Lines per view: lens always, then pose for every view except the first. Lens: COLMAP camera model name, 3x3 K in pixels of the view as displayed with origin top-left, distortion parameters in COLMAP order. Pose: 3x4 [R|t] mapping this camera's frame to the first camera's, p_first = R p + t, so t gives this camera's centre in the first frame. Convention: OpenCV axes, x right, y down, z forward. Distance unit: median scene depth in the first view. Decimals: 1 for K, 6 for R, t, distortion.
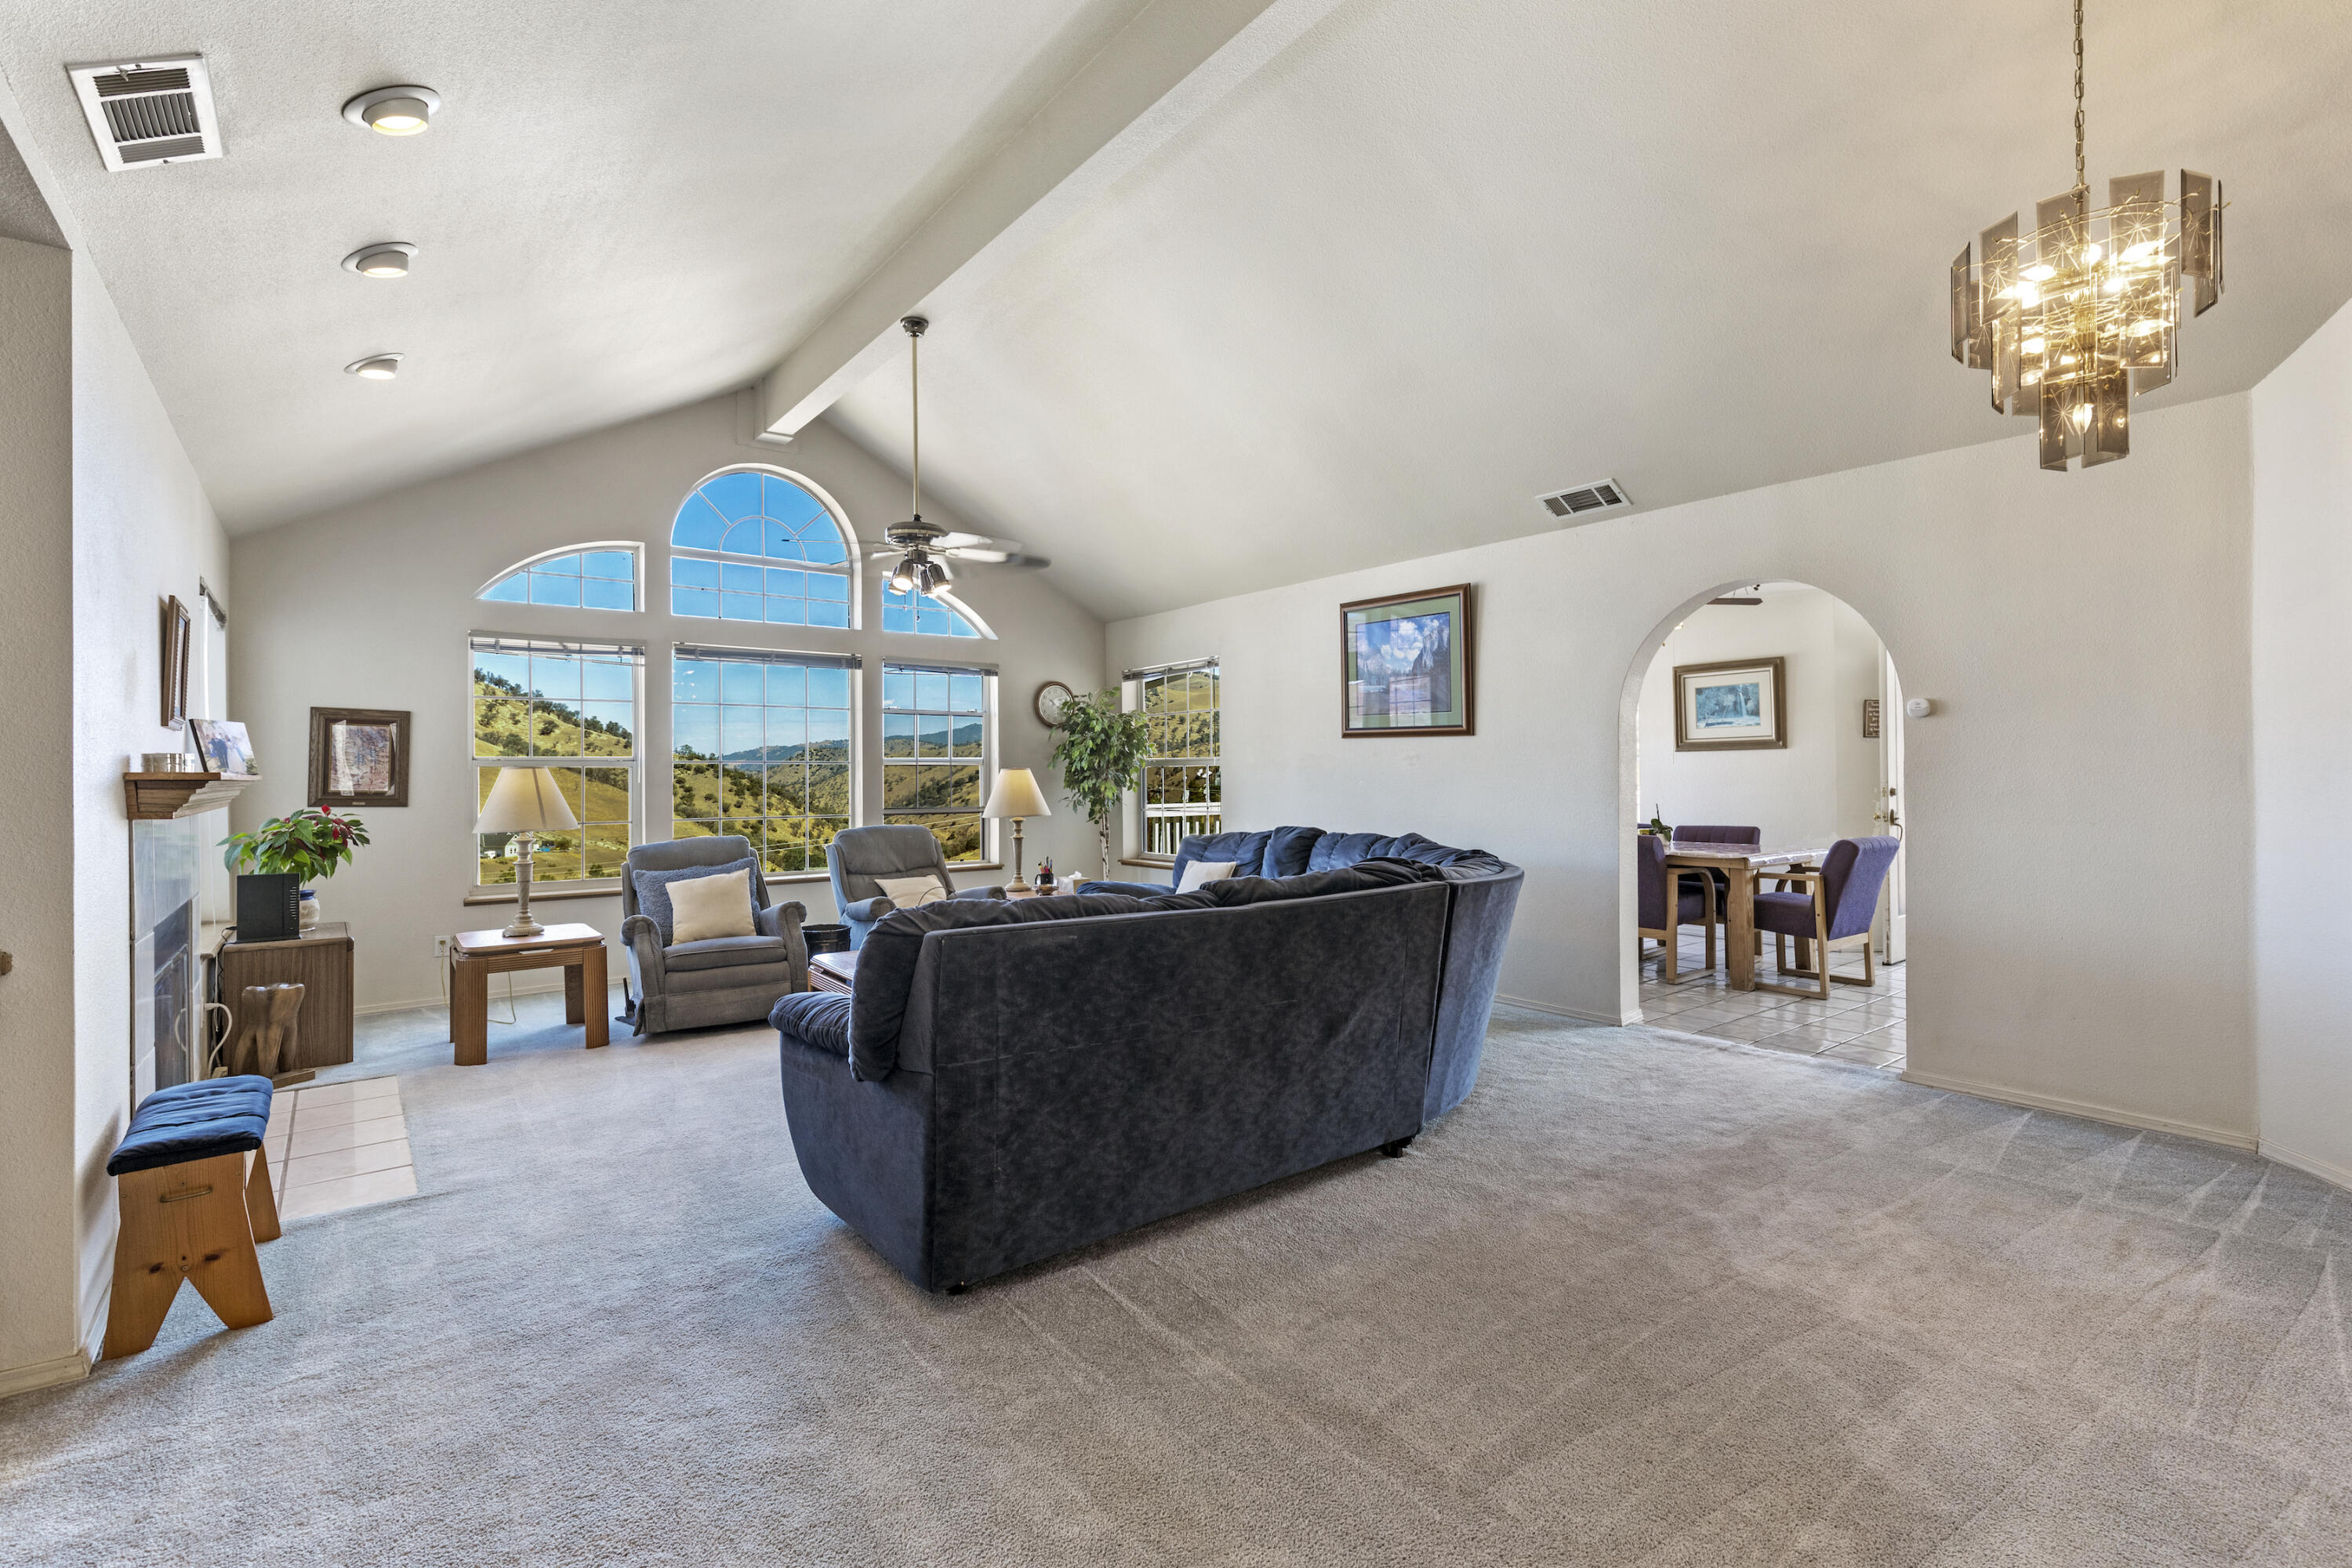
lens RADIAL K [[1069.6, 0, 1200.3], [0, 1069.6, 780.5], [0, 0, 1]] dist [0.005706, 0.000769]
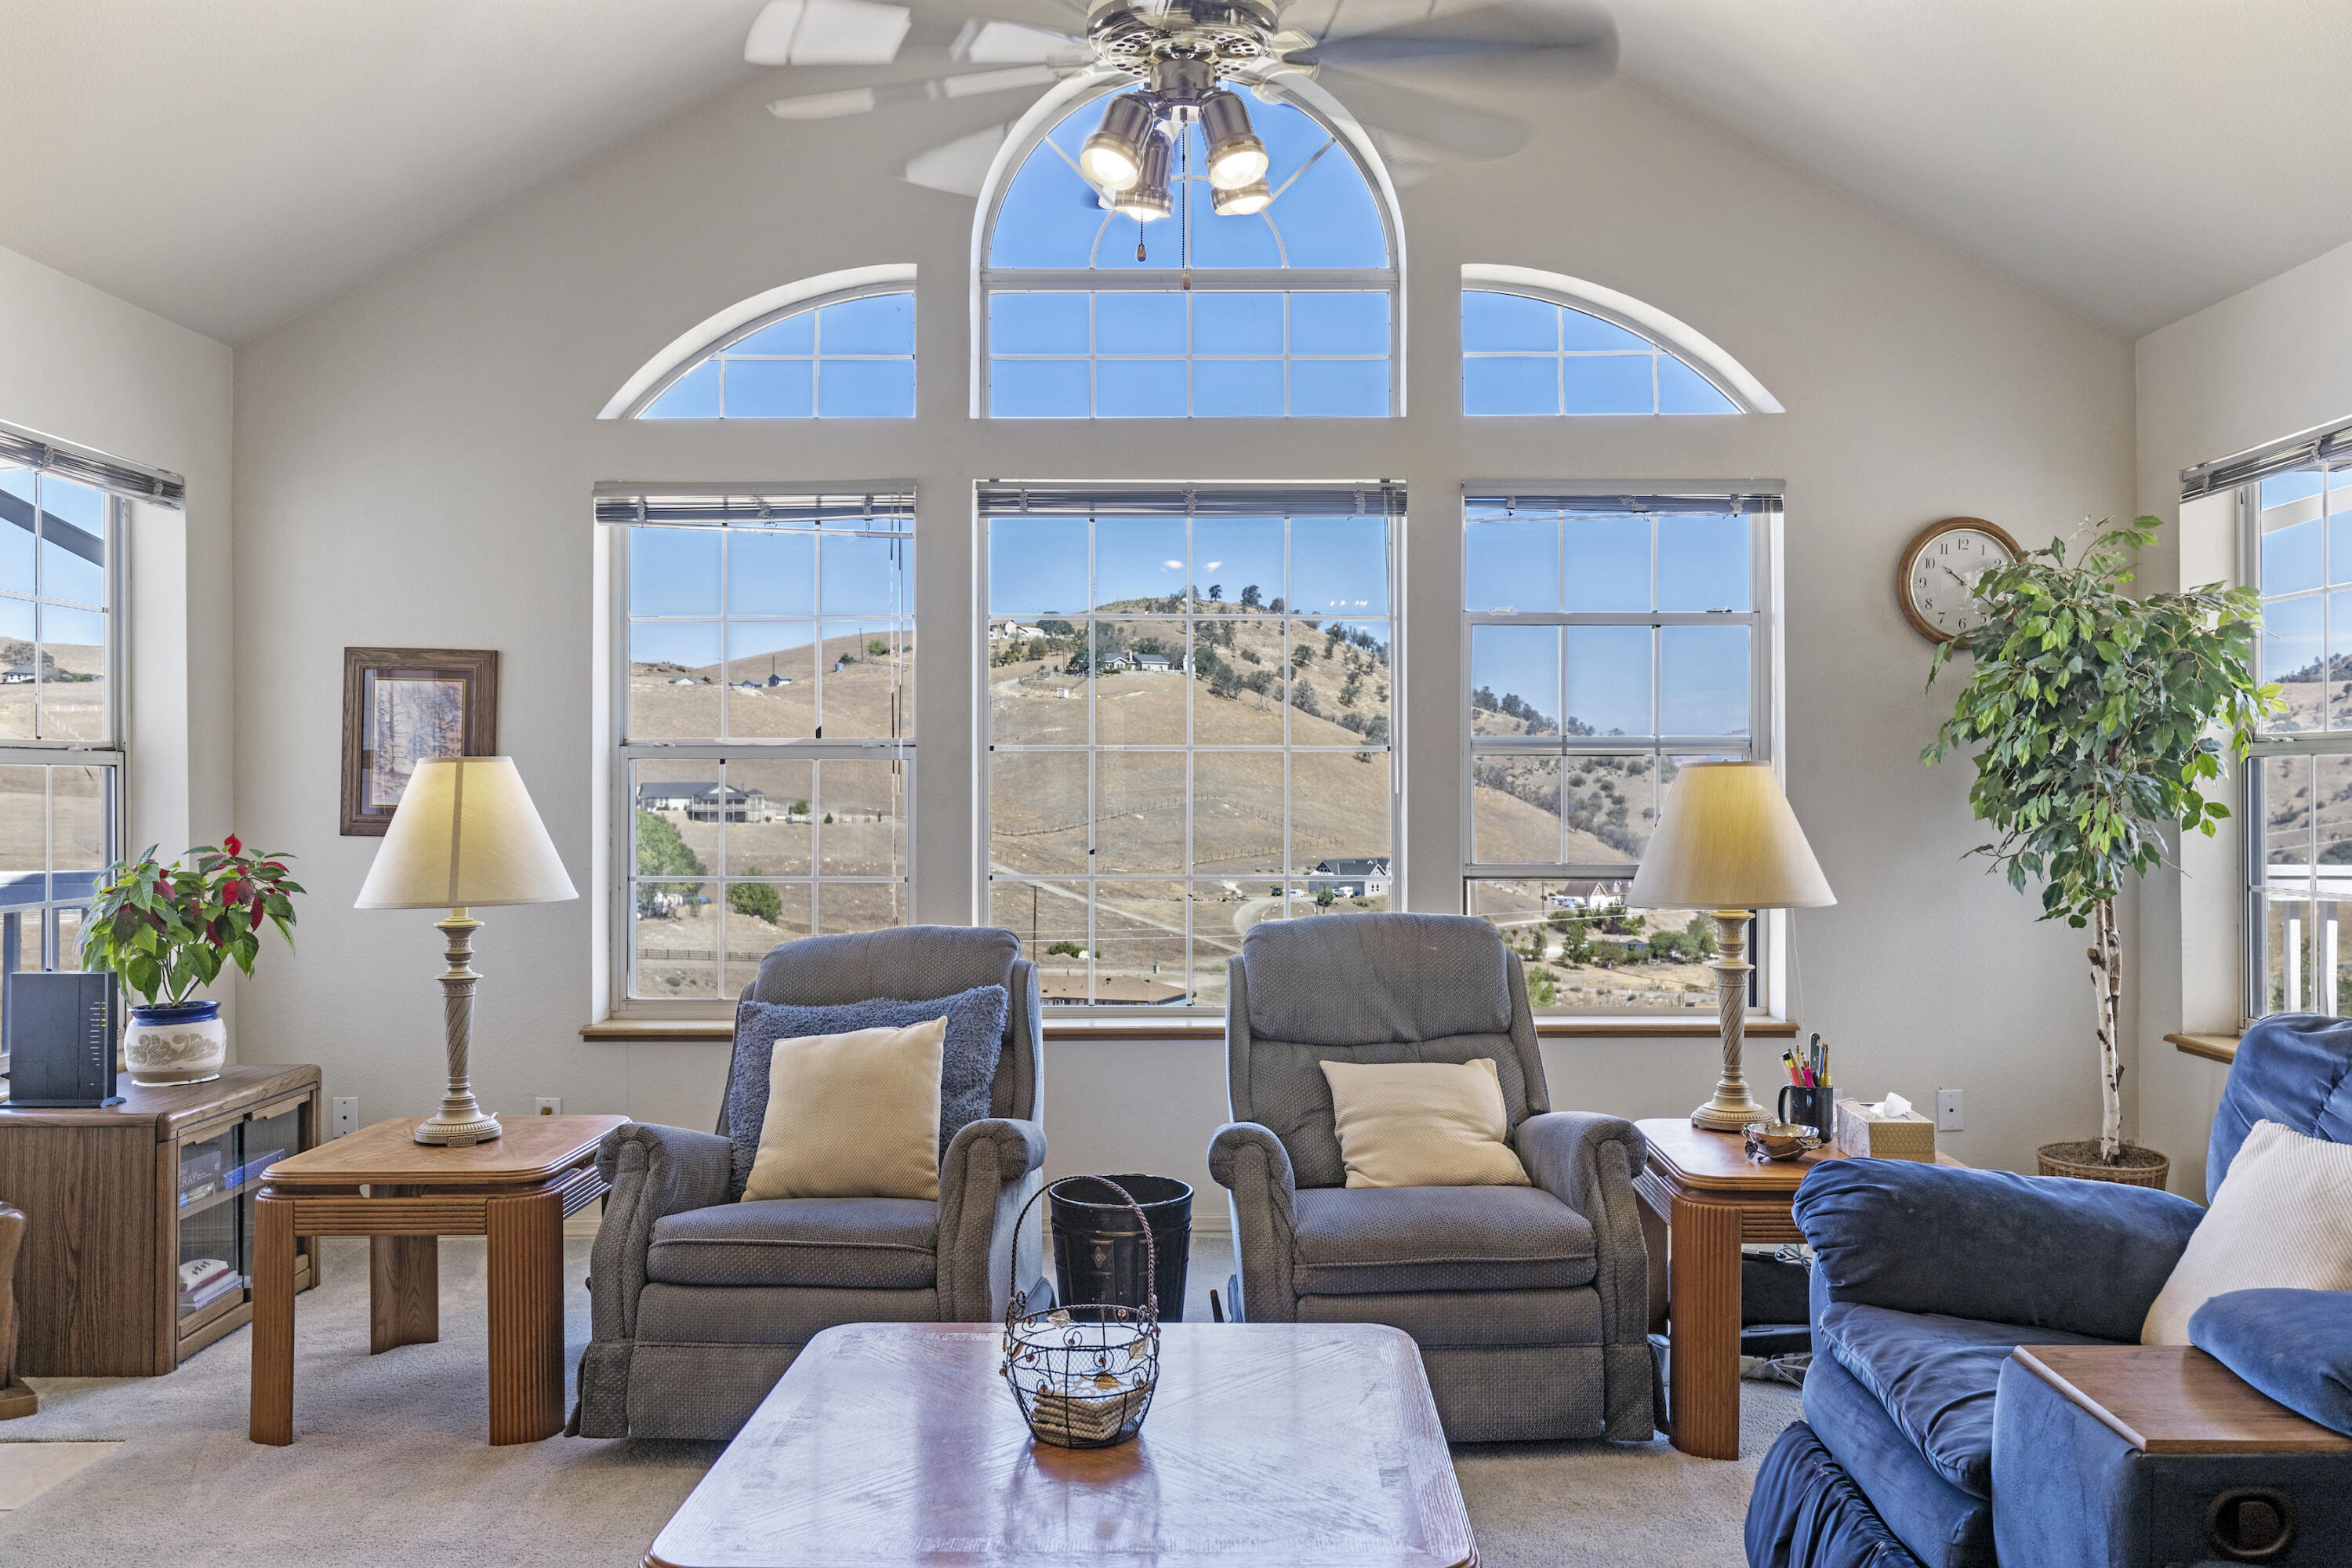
lens RADIAL K [[1861.0, 0, 1195.4], [0, 1861.0, 773.4], [0, 0, 1]] dist [0.011941, 0.007703]
pose [[0.779290, 0.001368, -0.626662, 0.056042], [-0.006269, 0.999965, -0.005612, -0.002902], [0.626632, 0.008302, 0.779271, 0.388814]]
